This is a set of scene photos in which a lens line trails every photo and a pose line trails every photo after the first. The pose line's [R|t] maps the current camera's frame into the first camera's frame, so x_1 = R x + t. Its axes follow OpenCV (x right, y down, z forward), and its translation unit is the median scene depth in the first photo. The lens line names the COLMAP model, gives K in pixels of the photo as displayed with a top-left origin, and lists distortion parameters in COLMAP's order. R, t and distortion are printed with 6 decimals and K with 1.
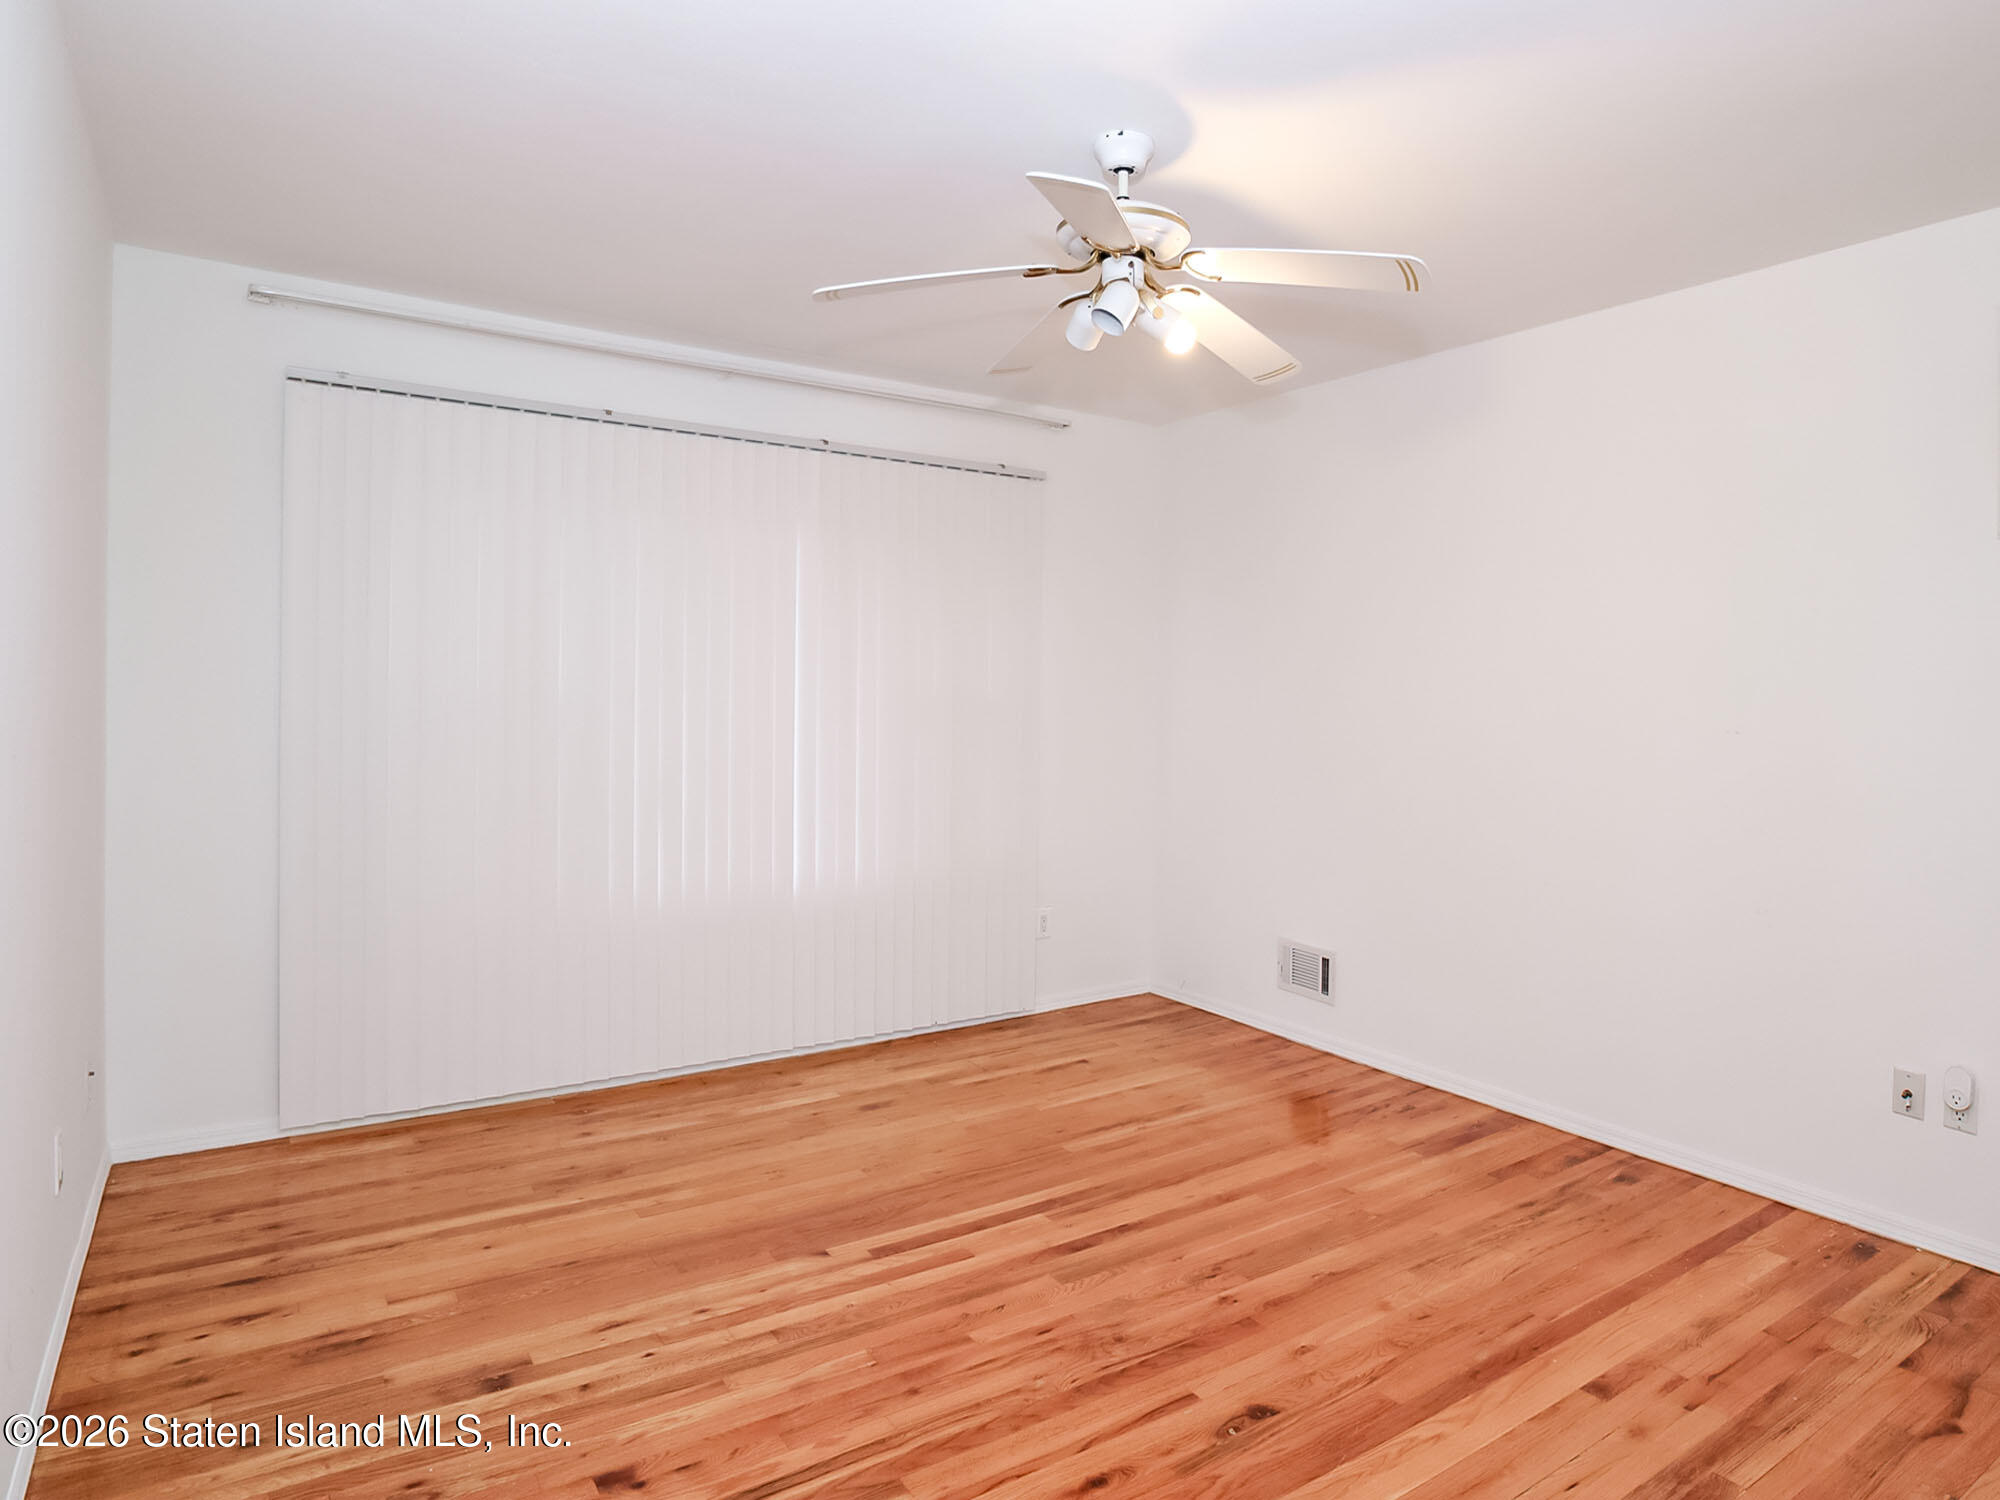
lens RADIAL K [[1129.1, 0, 990.7], [0, 1129.1, 742.4], [0, 0, 1]] dist [0.007993, 0.001343]
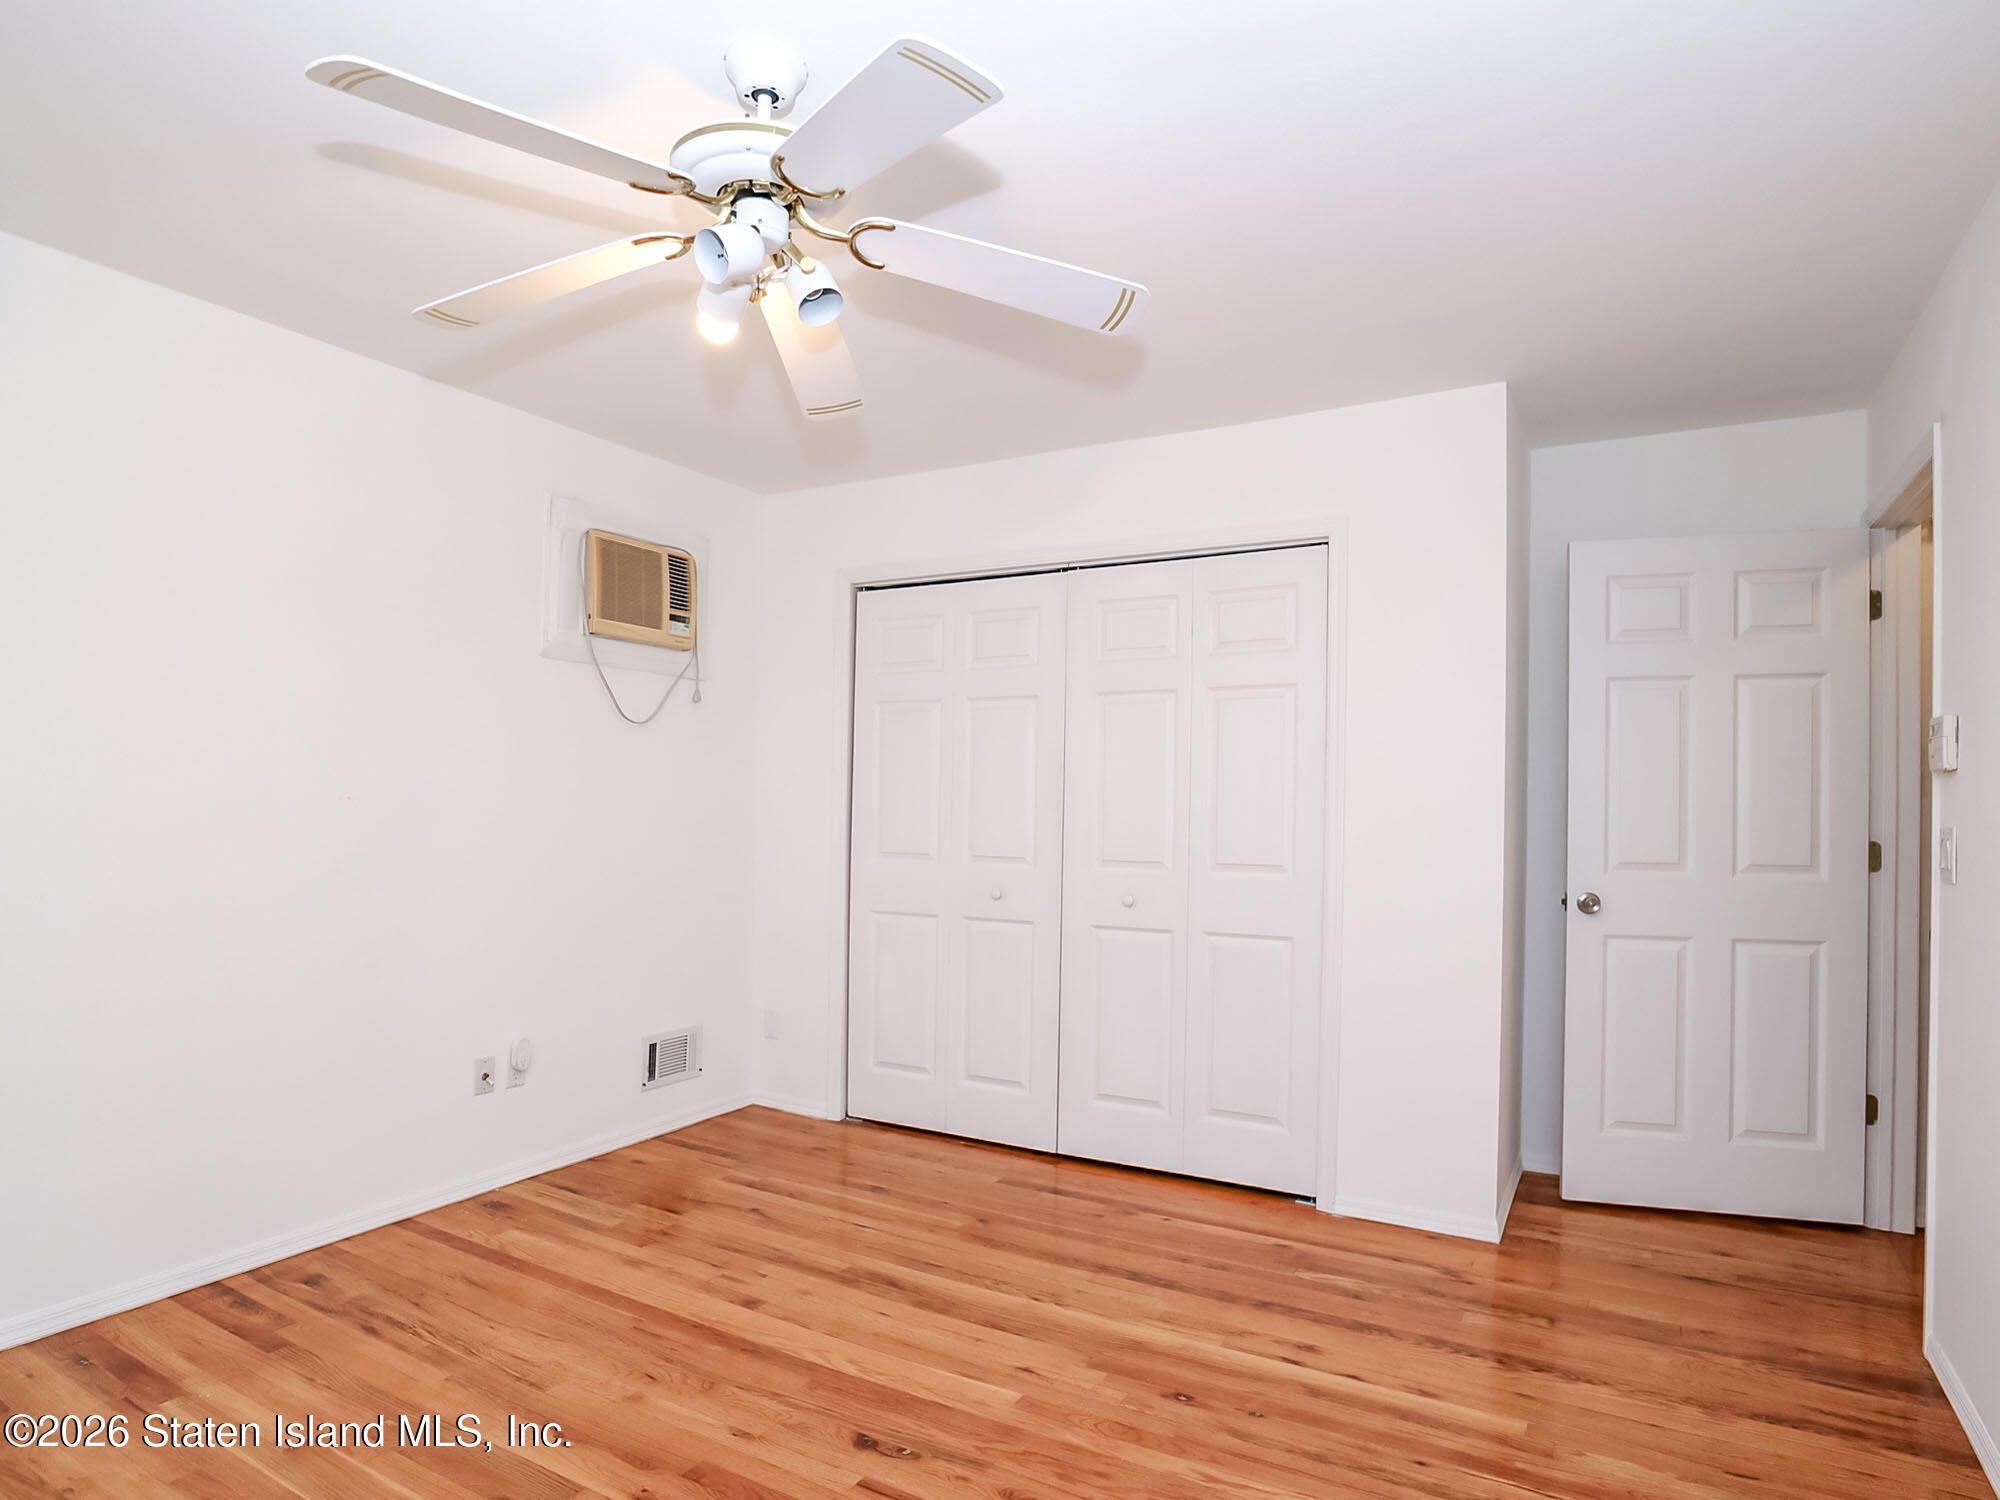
lens RADIAL K [[1129.1, 0, 988.1], [0, 1129.1, 766.8], [0, 0, 1]] dist [0.007993, 0.001343]
pose [[-0.442605, 0.011116, 0.896648, -0.607850], [0.010938, 0.999916, -0.006998, -0.023247], [-0.896650, 0.006710, -0.442689, 1.080115]]
